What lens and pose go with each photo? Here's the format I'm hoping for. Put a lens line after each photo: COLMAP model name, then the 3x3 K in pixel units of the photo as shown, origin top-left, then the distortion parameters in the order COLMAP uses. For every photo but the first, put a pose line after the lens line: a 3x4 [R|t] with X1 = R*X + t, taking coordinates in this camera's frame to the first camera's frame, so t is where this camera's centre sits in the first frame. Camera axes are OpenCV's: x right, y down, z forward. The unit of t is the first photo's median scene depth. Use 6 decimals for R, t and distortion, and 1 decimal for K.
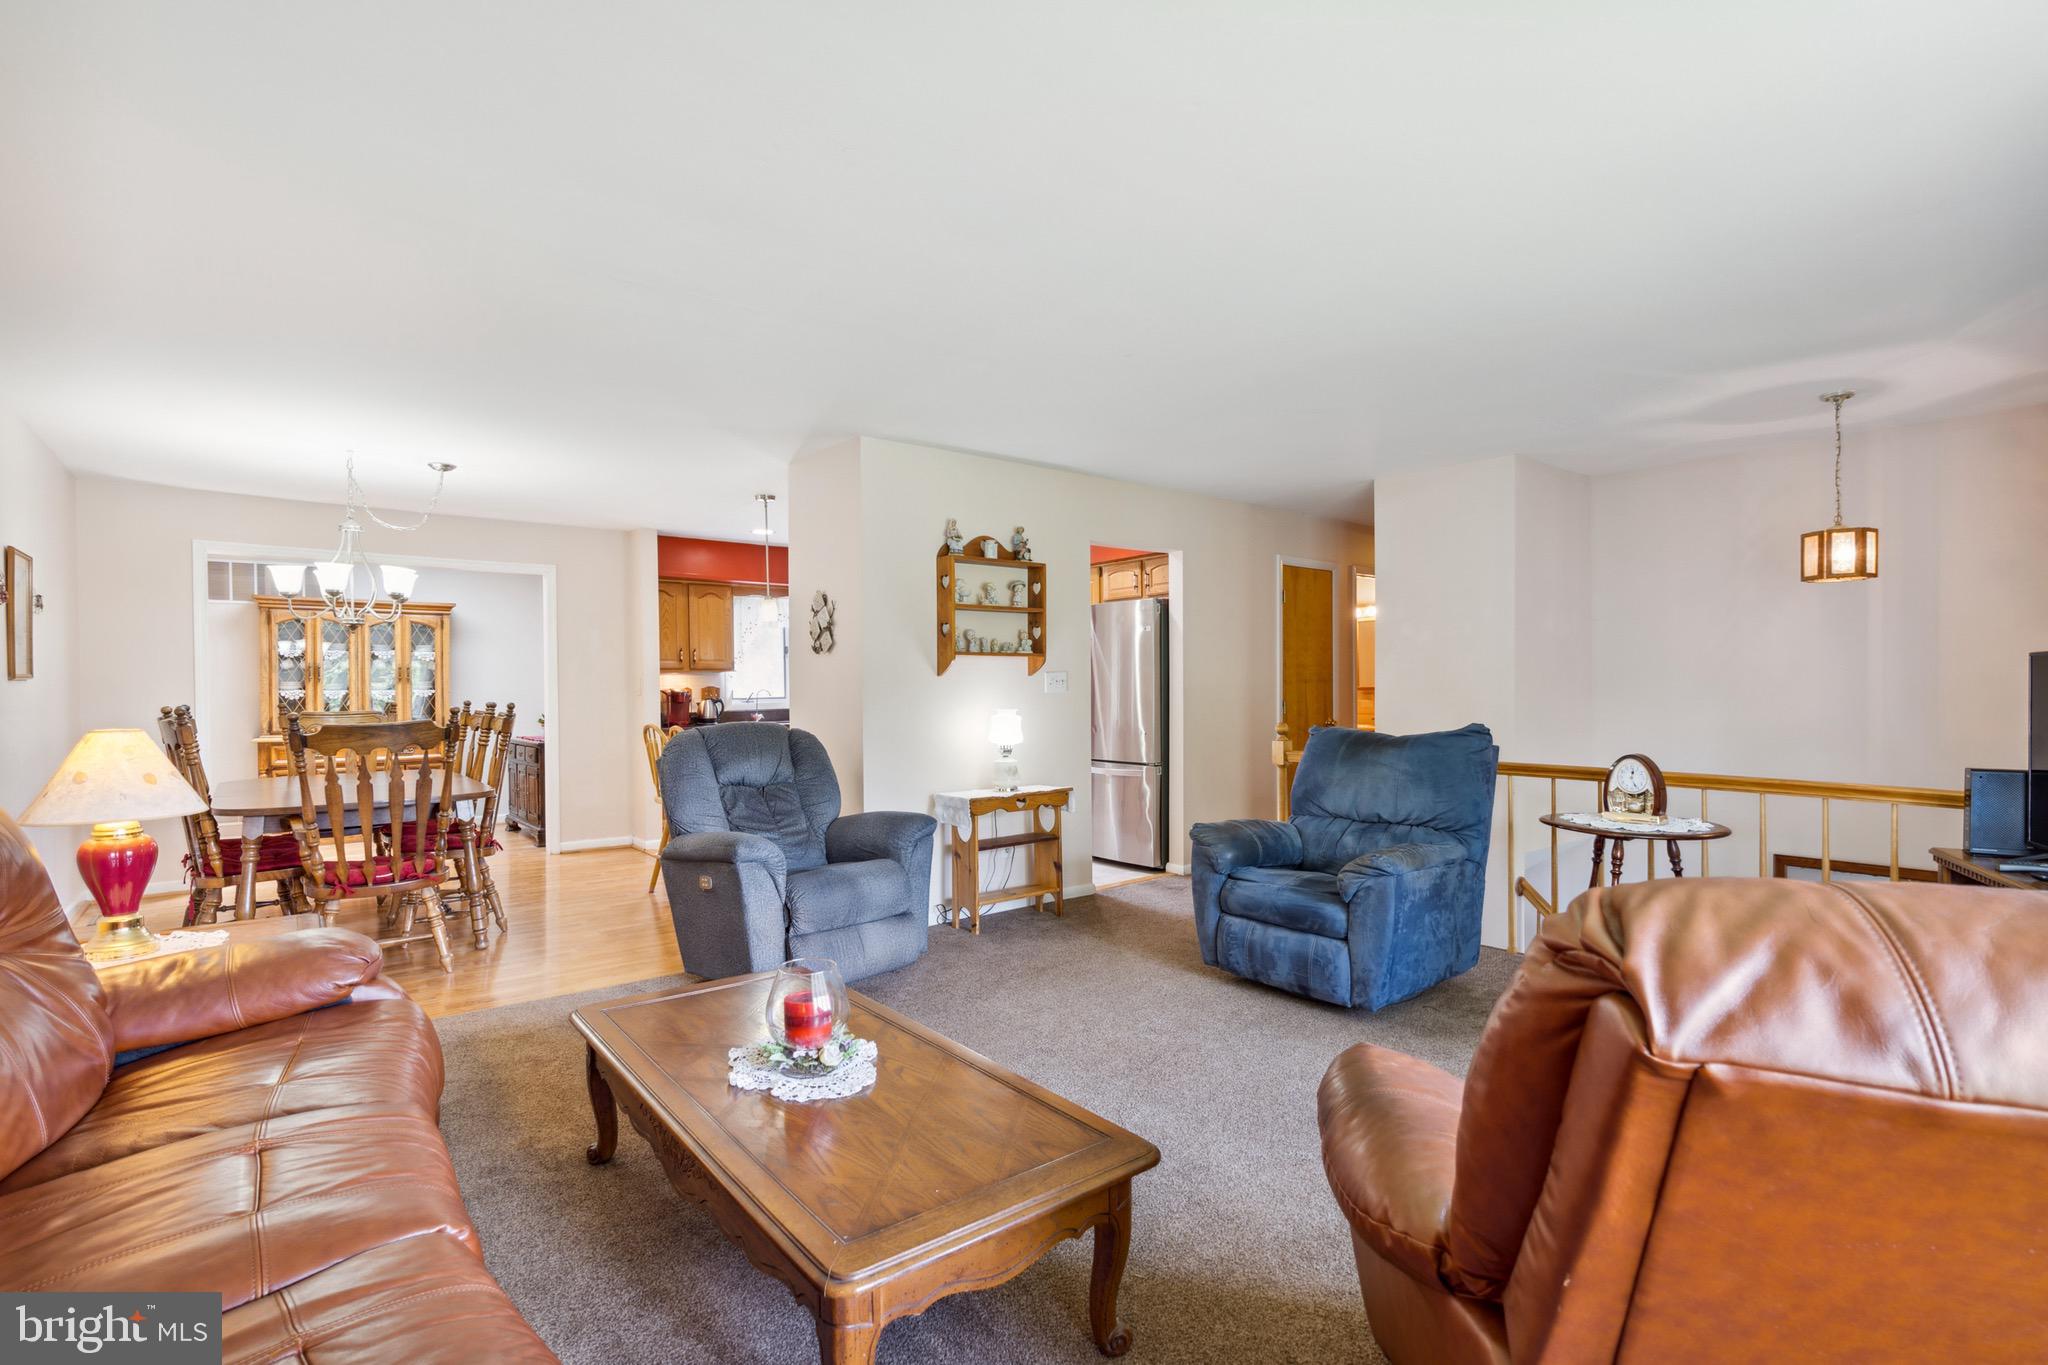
lens RADIAL K [[951.2, 0, 1006.7], [0, 951.2, 686.5], [0, 0, 1]] dist [0.008470, -0.001183]
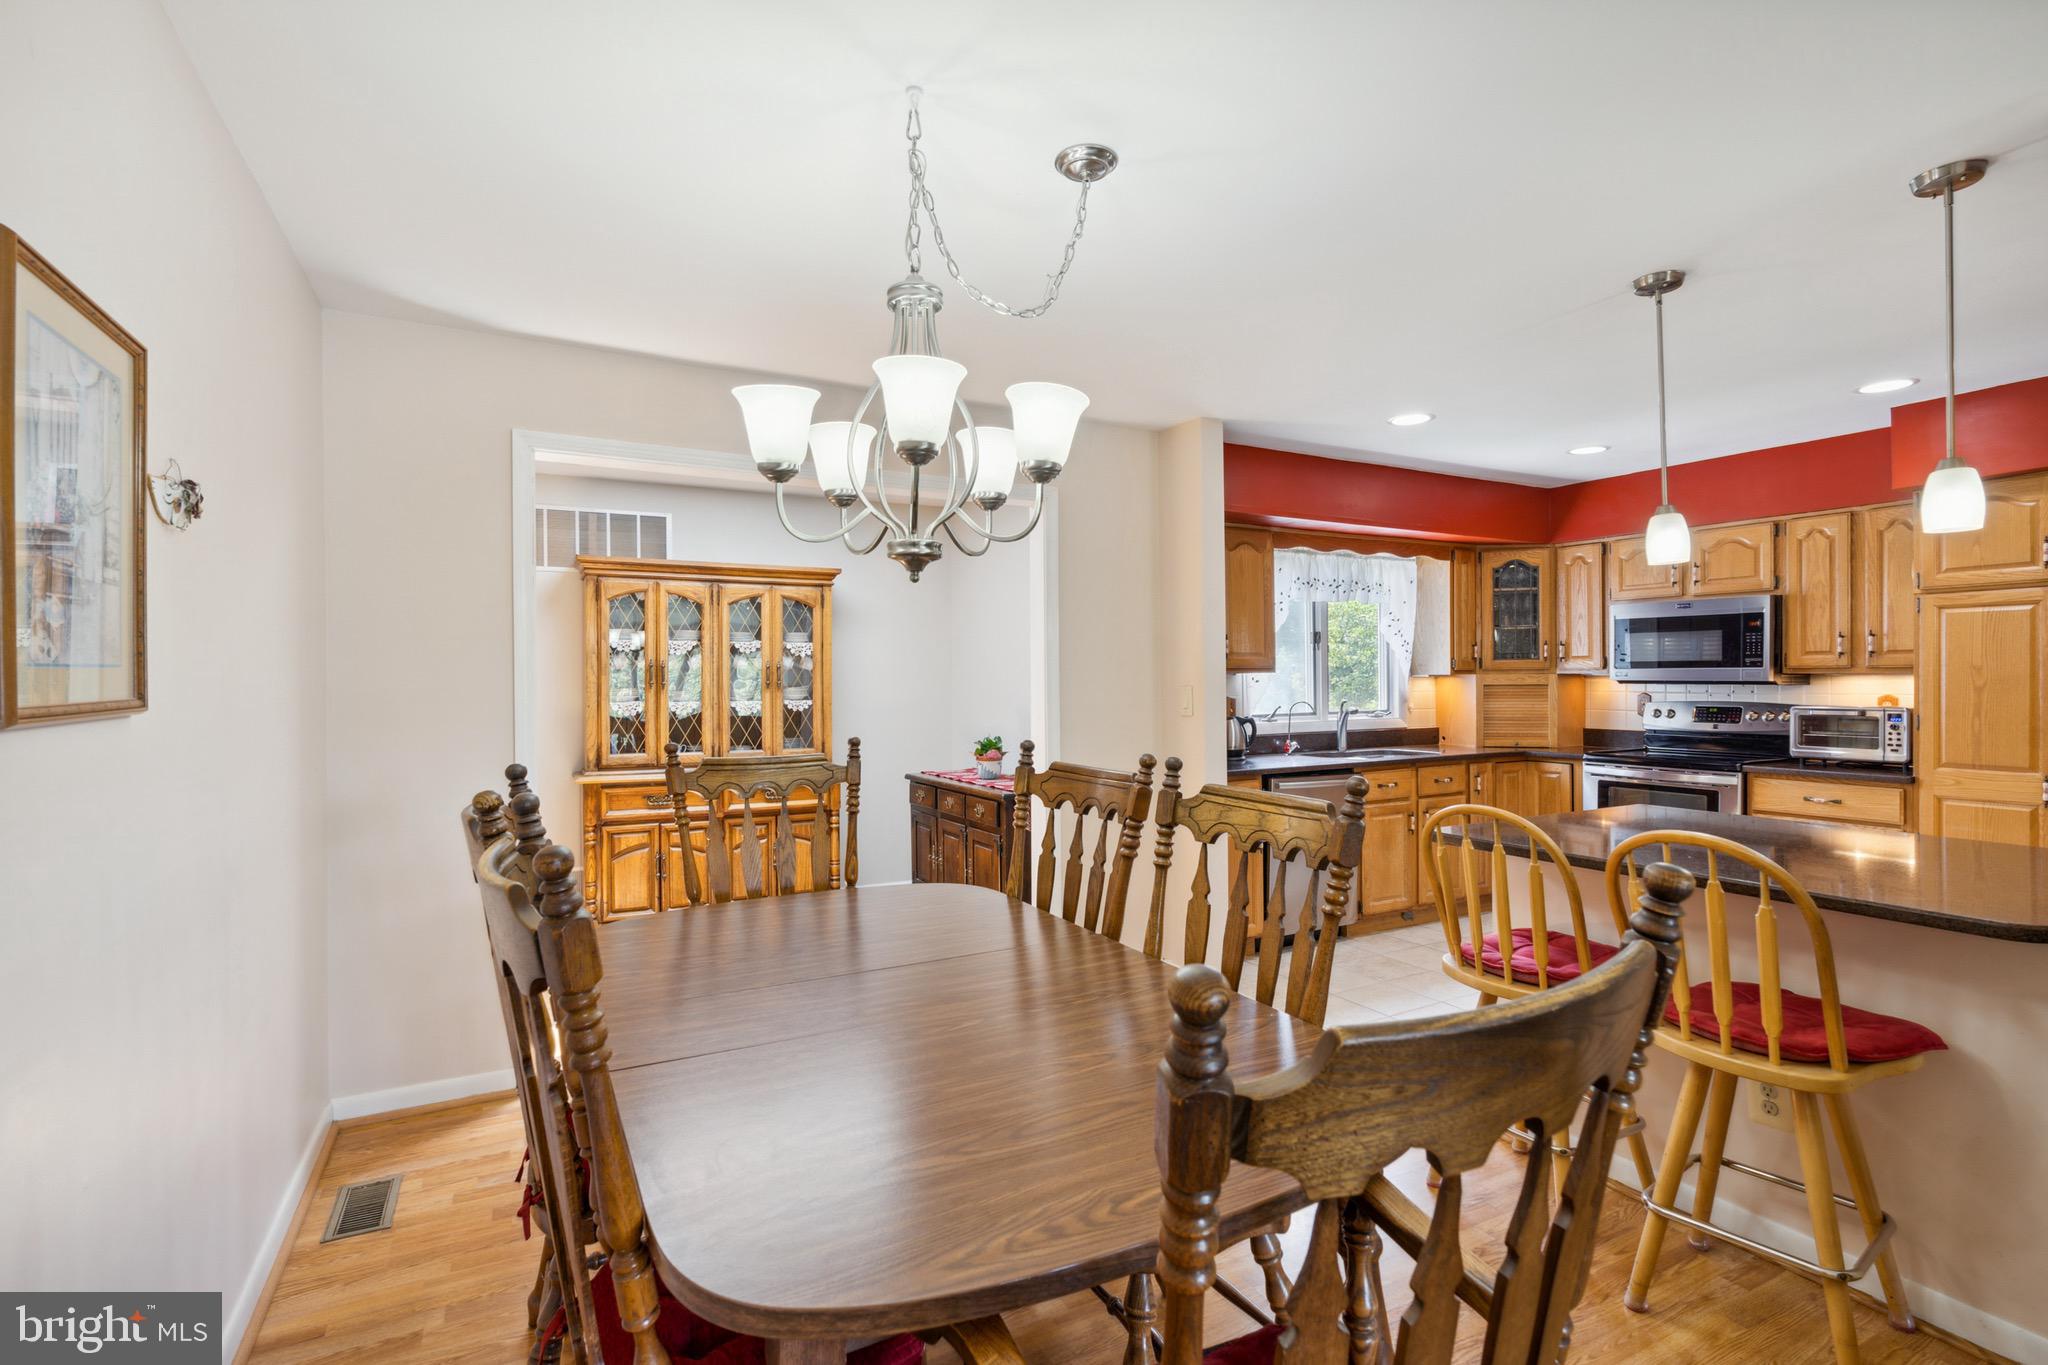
lens RADIAL K [[951.2, 0, 1011.2], [0, 951.2, 686.1], [0, 0, 1]] dist [0.008470, -0.001183]
pose [[0.982366, 0.001430, -0.186961, -0.366068], [-0.000309, 0.999982, 0.006022, -0.011343], [0.186967, -0.005858, 0.982349, 0.406885]]
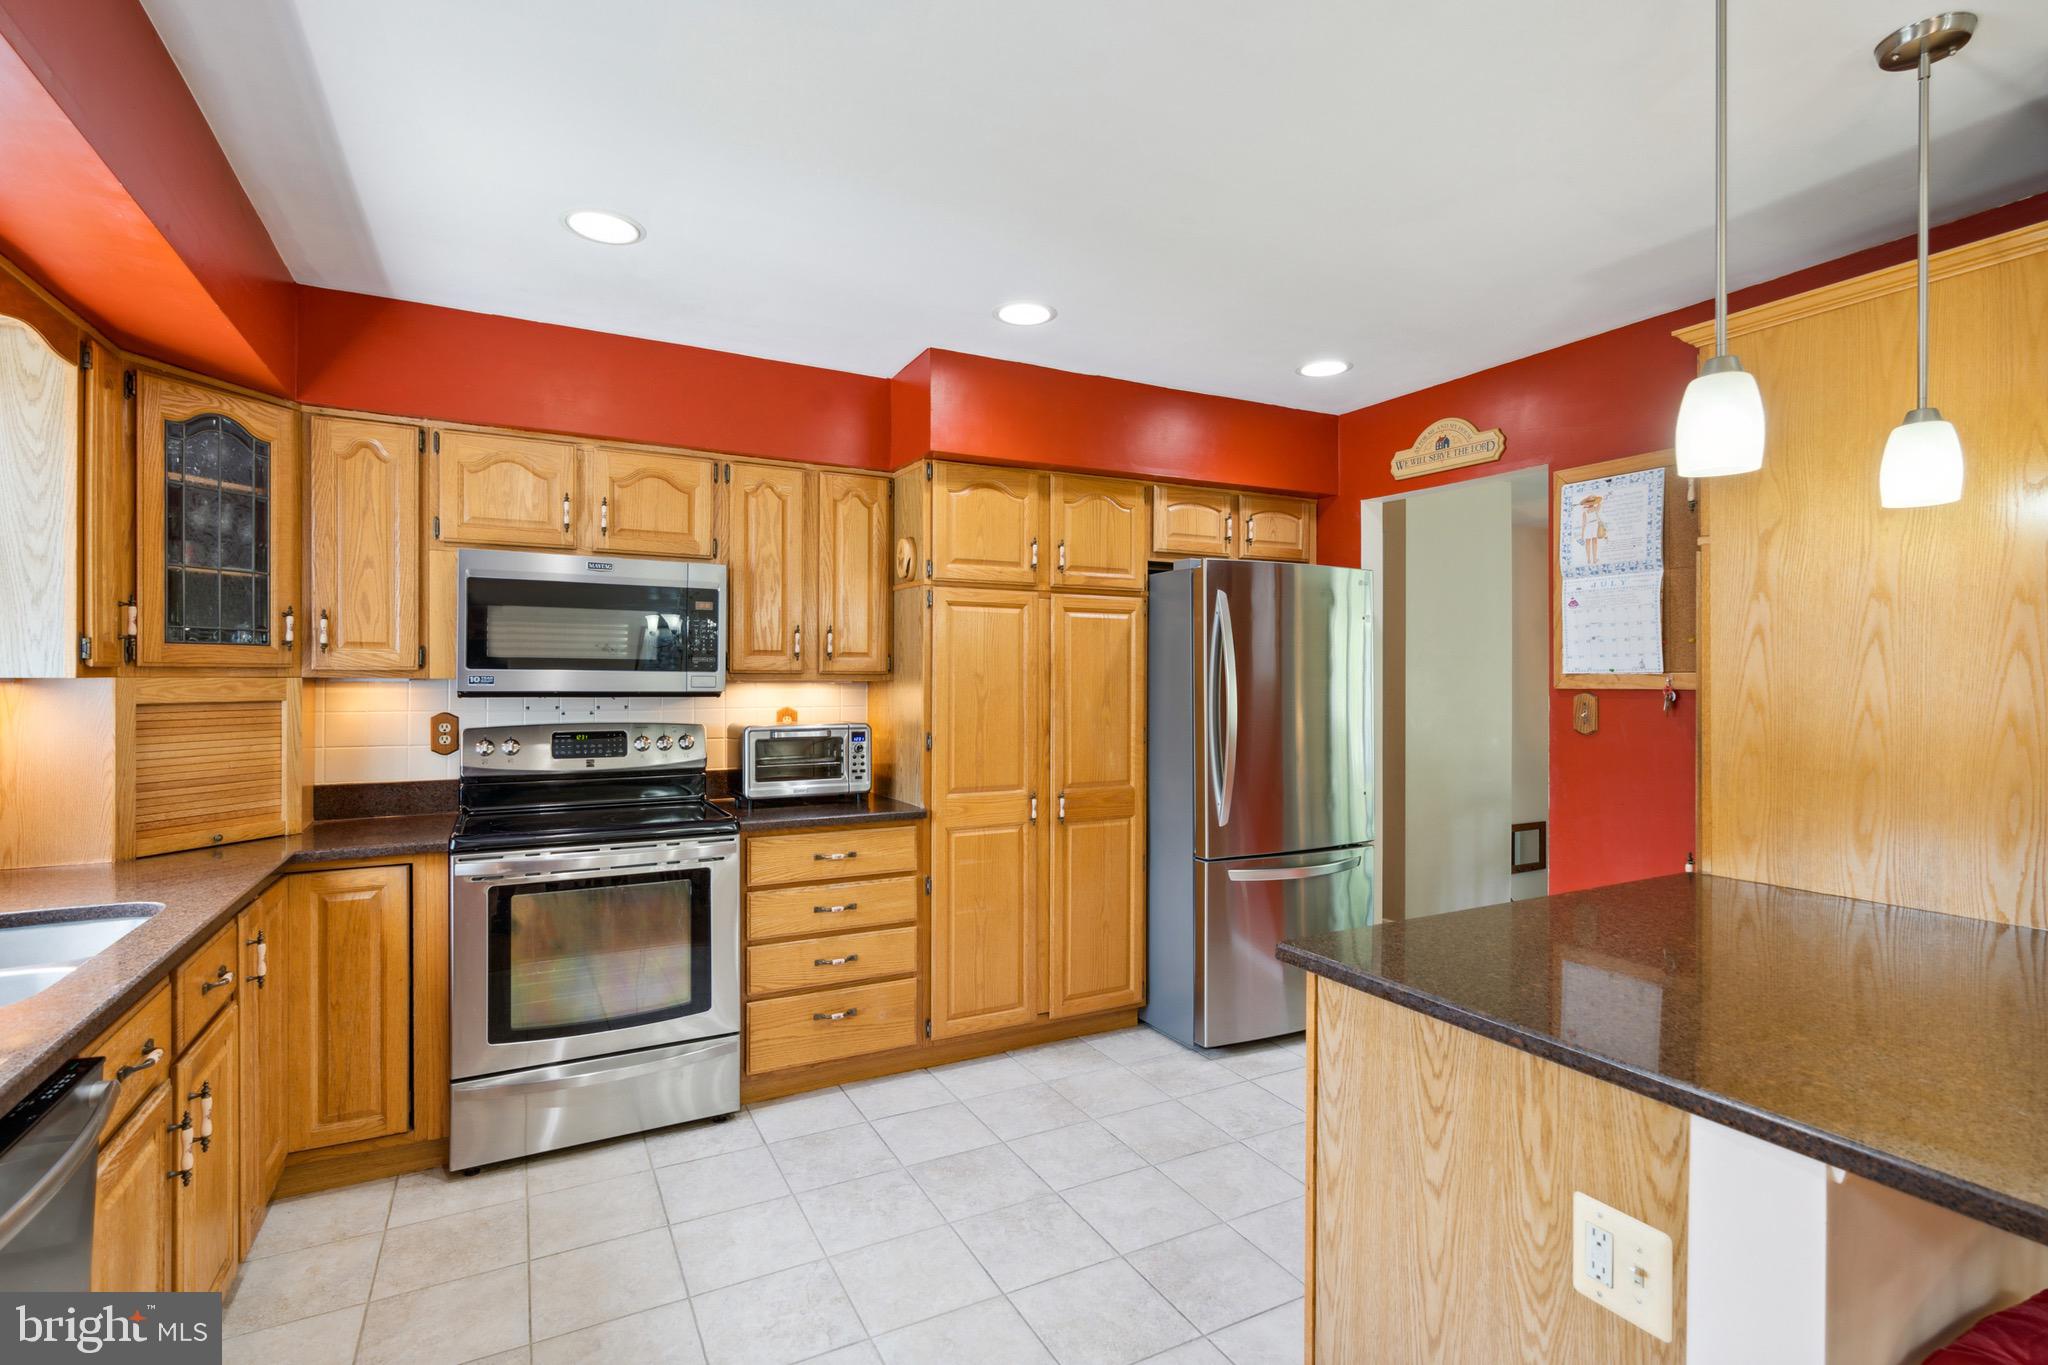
lens RADIAL K [[951.2, 0, 1040.4], [0, 951.2, 676.6], [0, 0, 1]] dist [0.008470, -0.001183]
pose [[0.177233, 0.007600, 0.984139, -0.387341], [-0.000354, 0.999971, -0.007658, -0.014368], [-0.984169, 0.001009, 0.177231, 0.880251]]
